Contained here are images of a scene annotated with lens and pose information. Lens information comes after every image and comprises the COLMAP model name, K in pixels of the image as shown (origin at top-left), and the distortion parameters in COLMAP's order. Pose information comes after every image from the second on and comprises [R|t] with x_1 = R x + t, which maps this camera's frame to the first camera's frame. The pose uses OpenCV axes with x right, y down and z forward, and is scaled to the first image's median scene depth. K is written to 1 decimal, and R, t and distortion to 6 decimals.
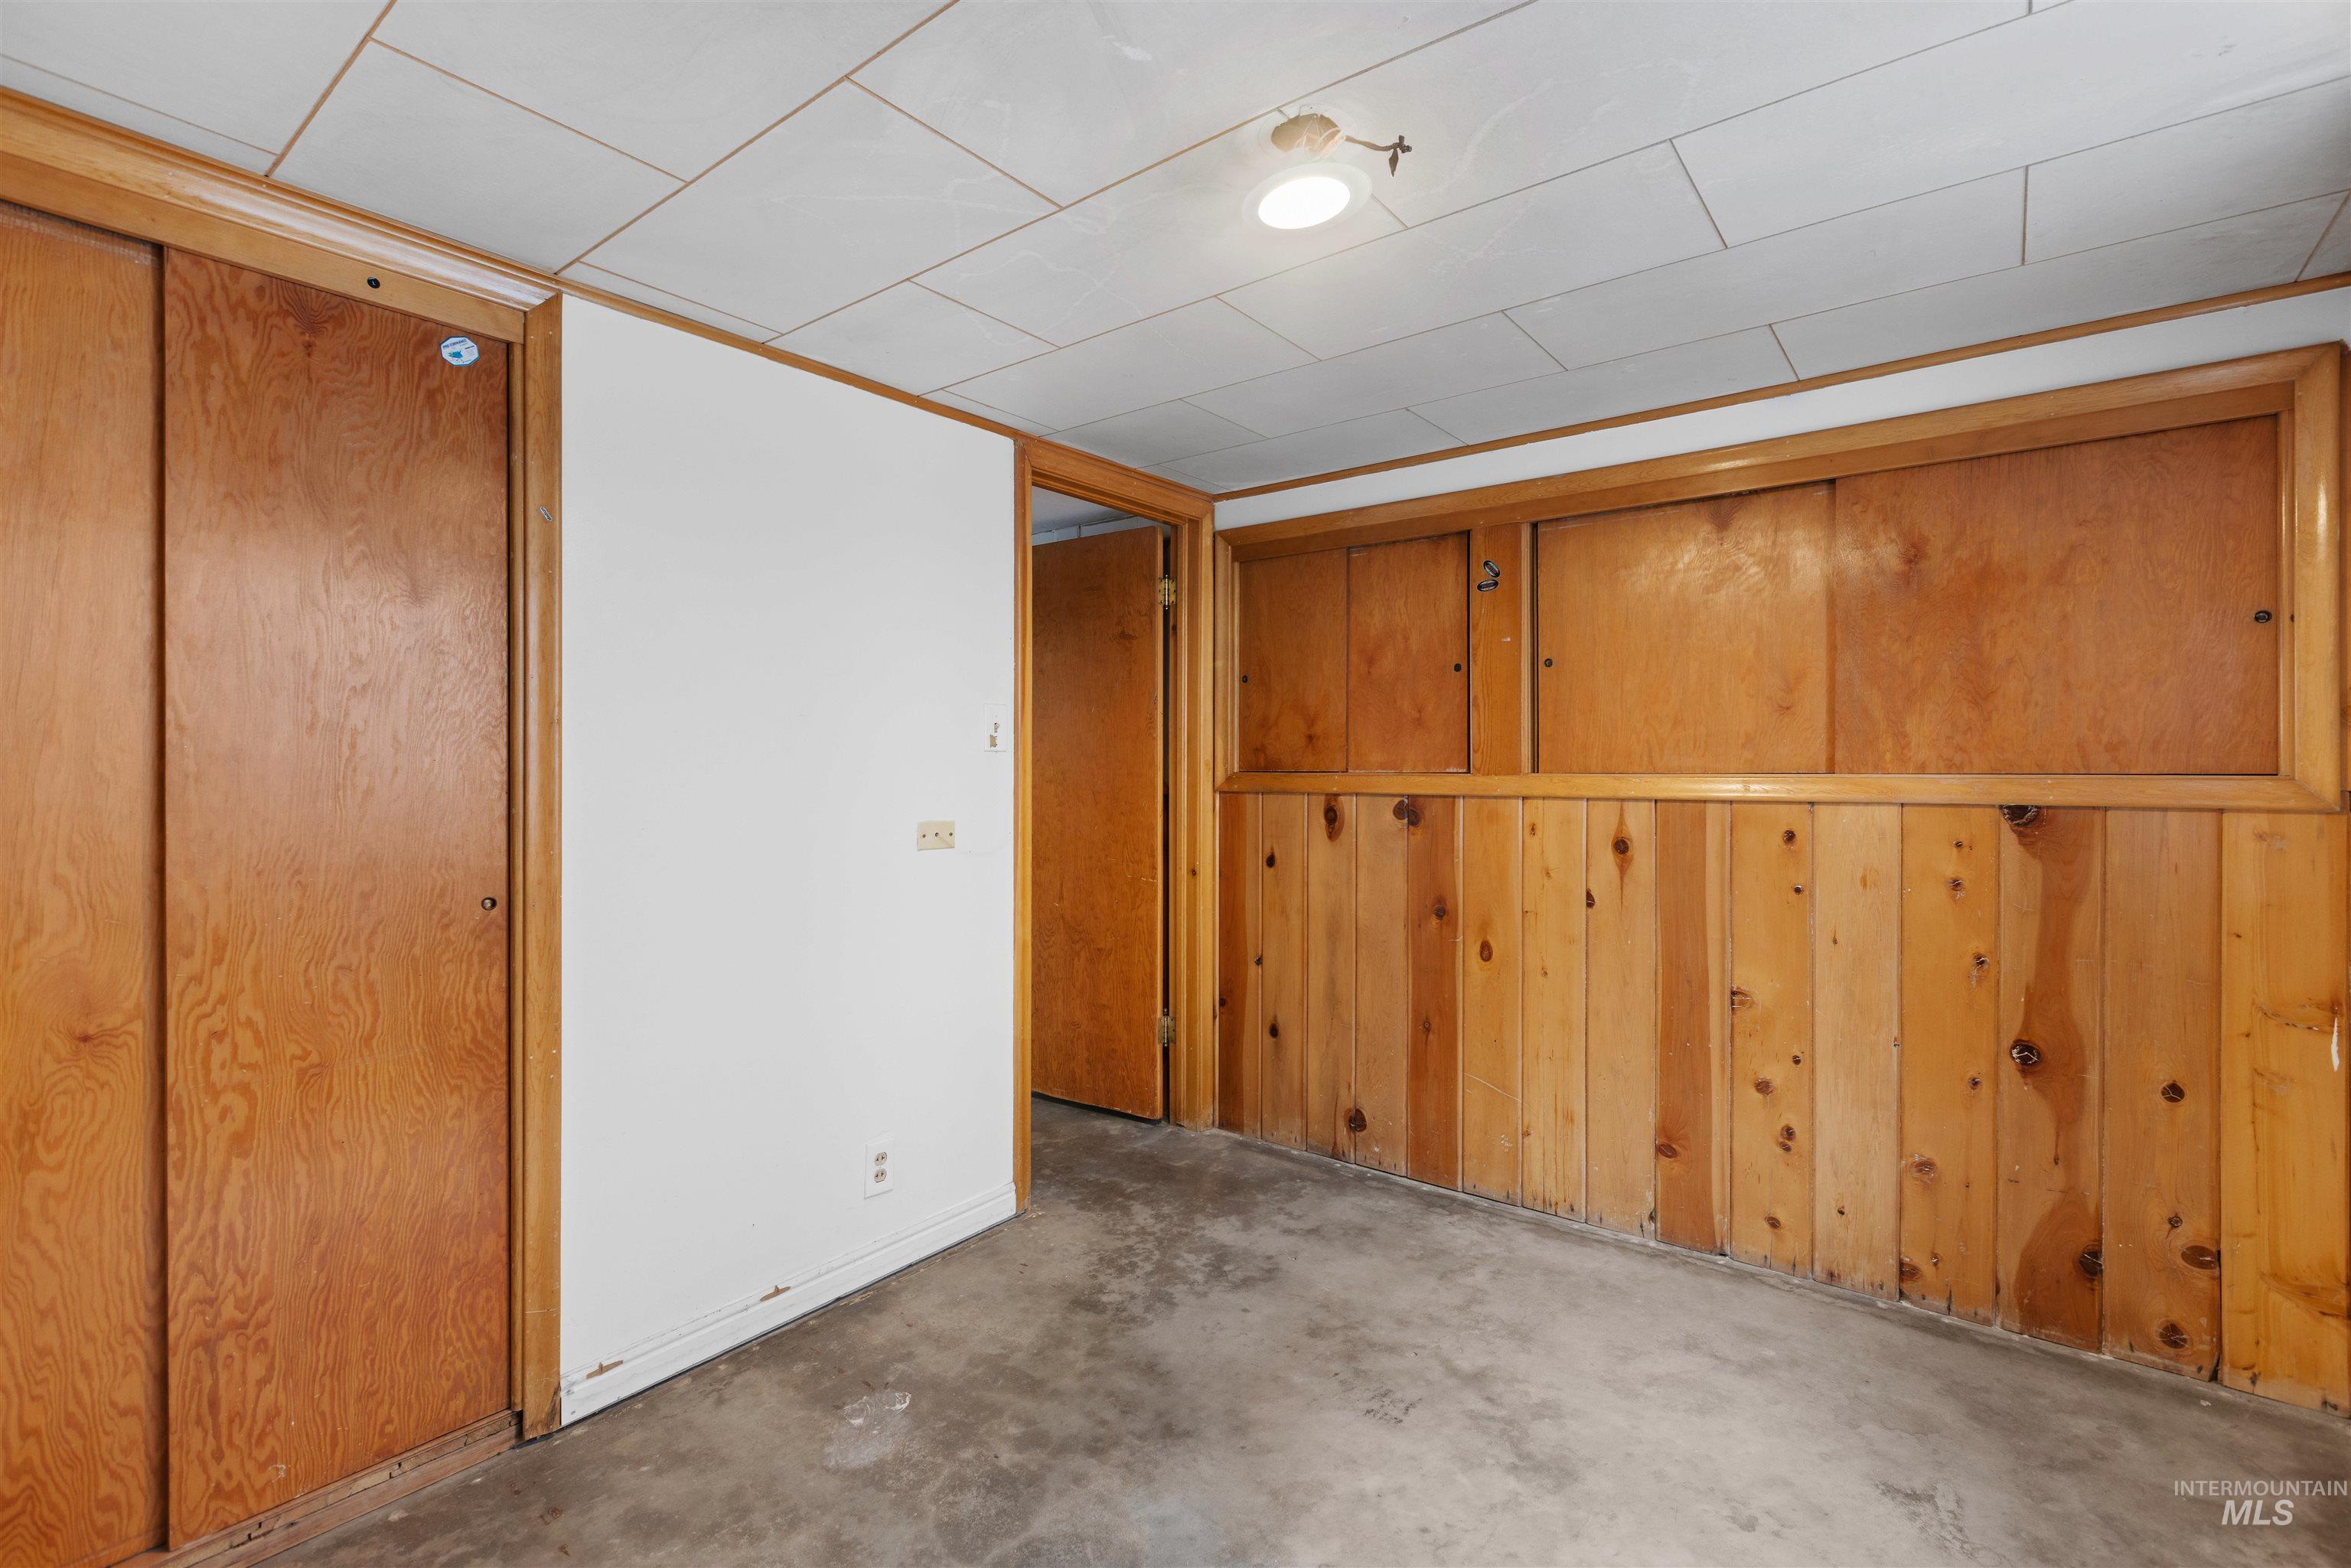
lens RADIAL K [[1063.5, 0, 1180.8], [0, 1063.5, 780.5], [0, 0, 1]] dist [-0.004141, -0.000354]
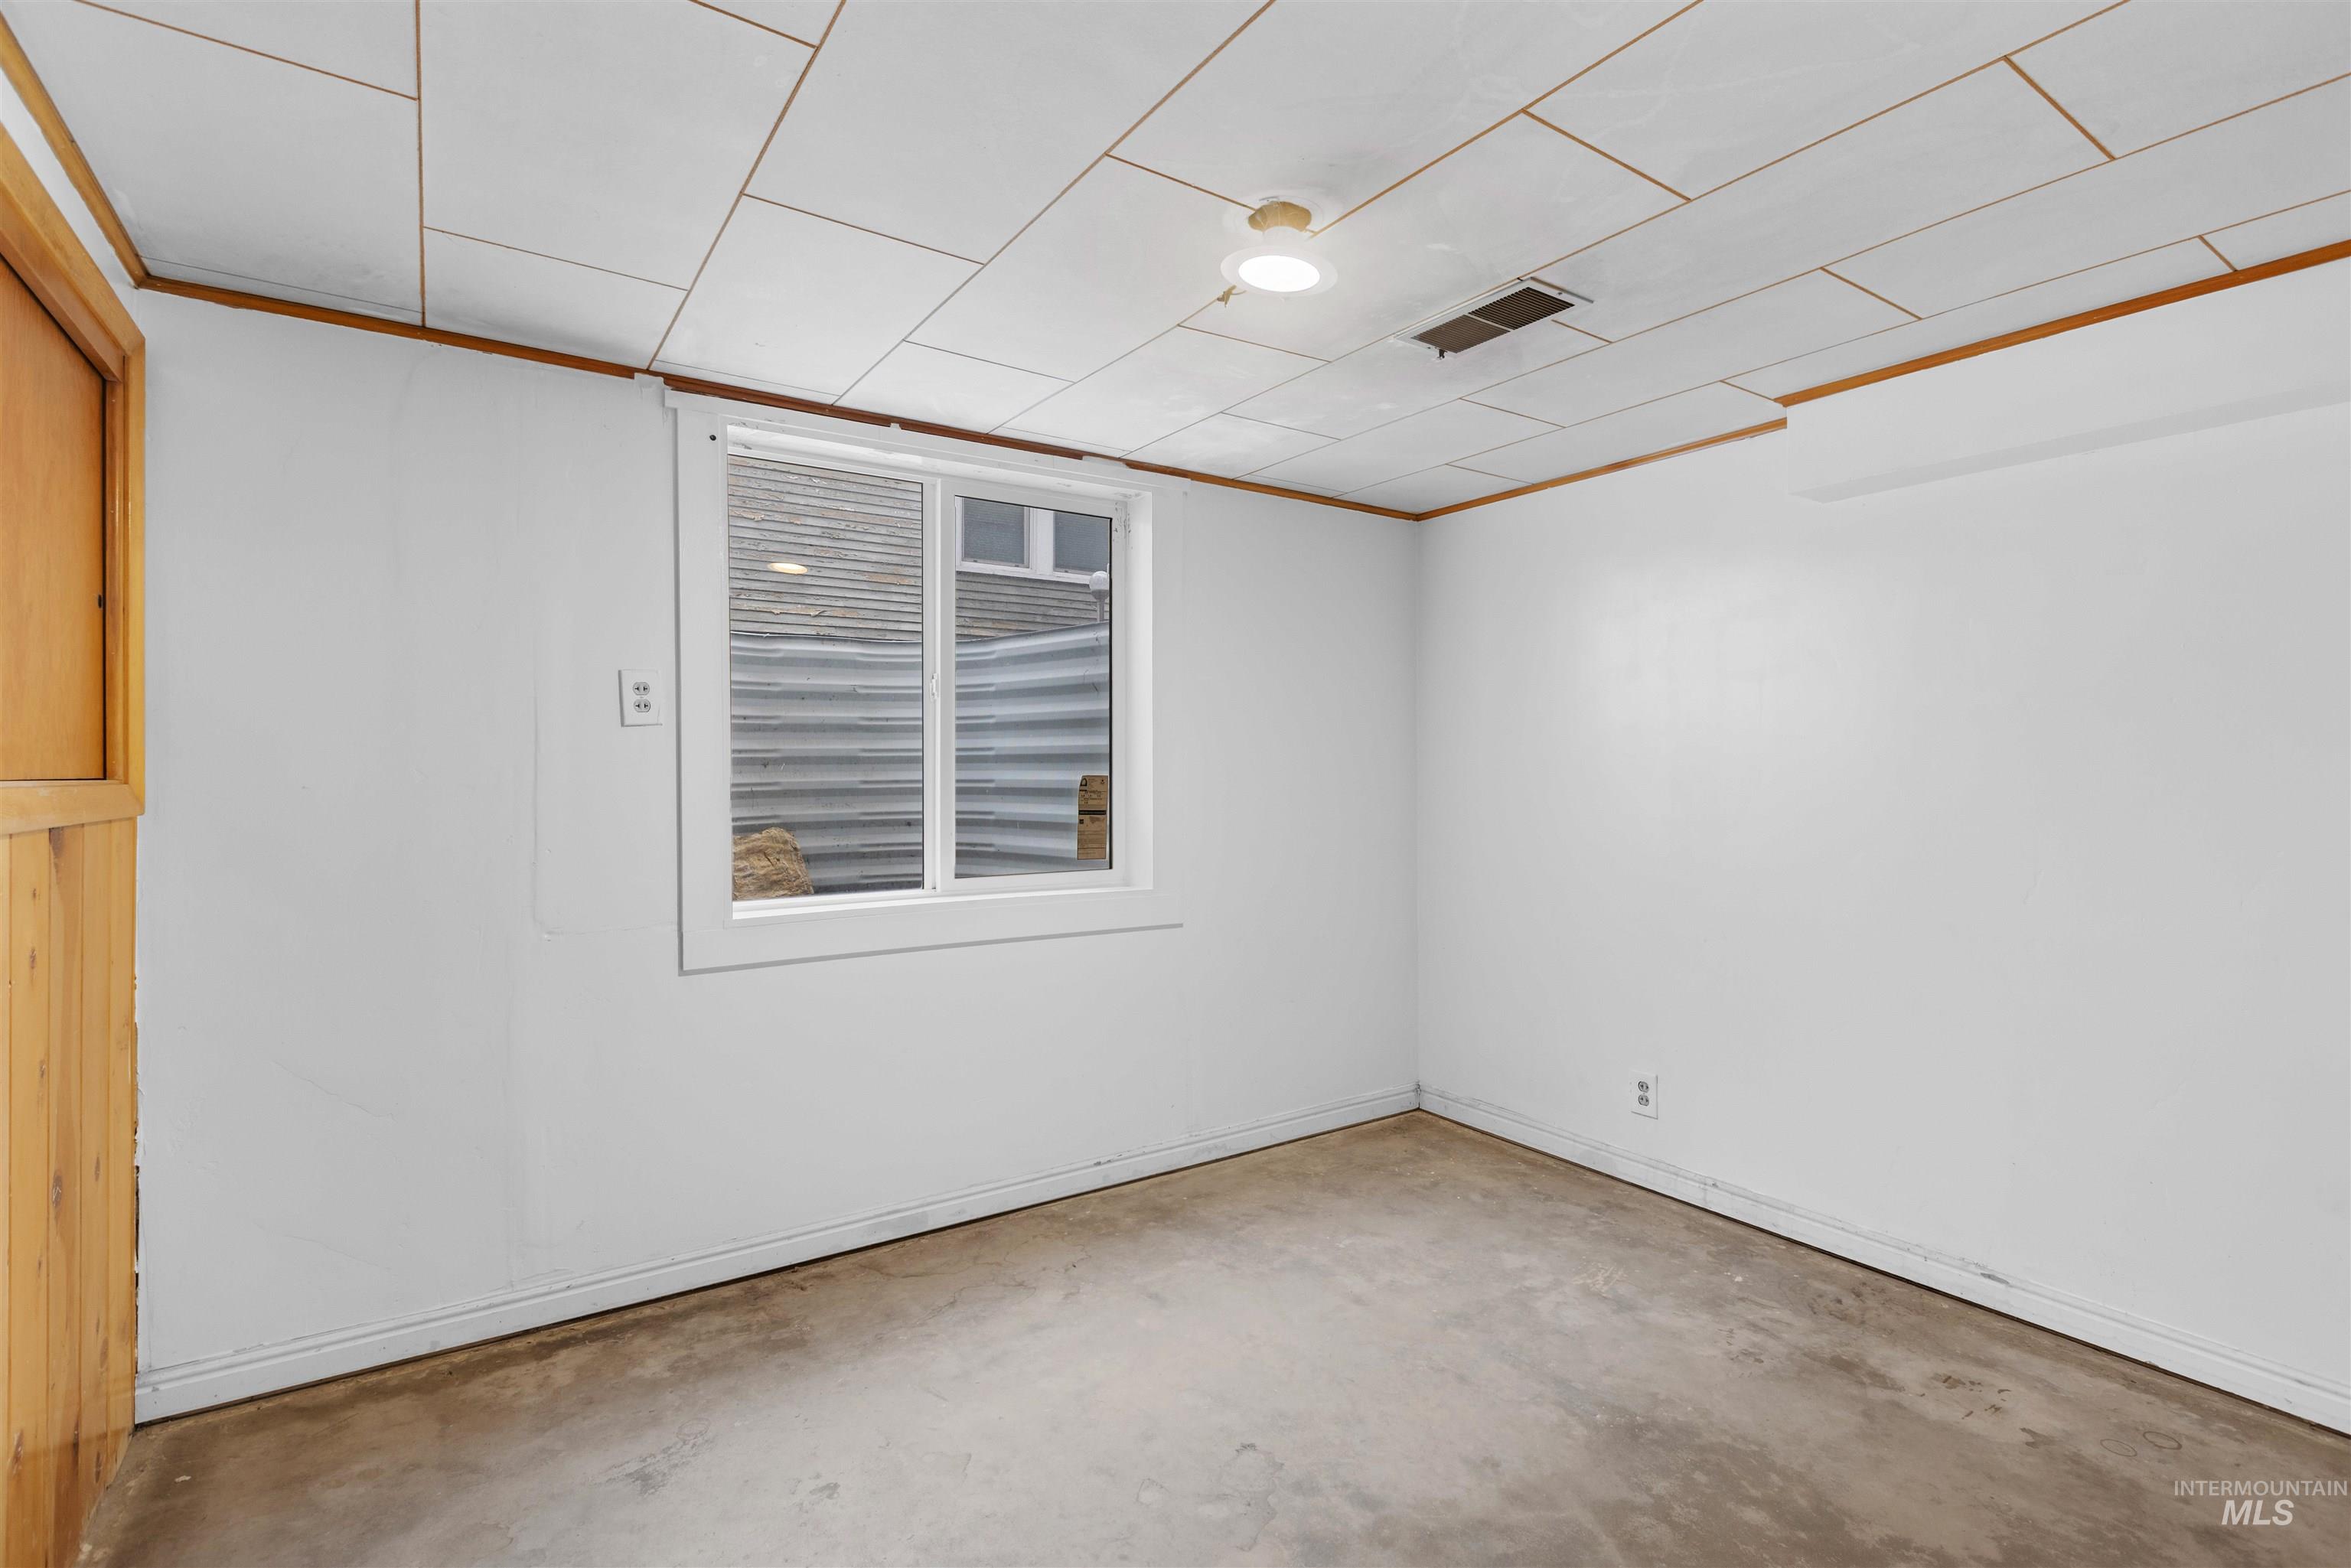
lens RADIAL K [[1063.5, 0, 1168.2], [0, 1063.5, 766.5], [0, 0, 1]] dist [-0.004141, -0.000354]
pose [[-0.957120, -0.001975, 0.289684, -0.072596], [-0.000300, 0.999983, 0.005827, -0.007747], [-0.289691, 0.005490, -0.957105, 1.690109]]
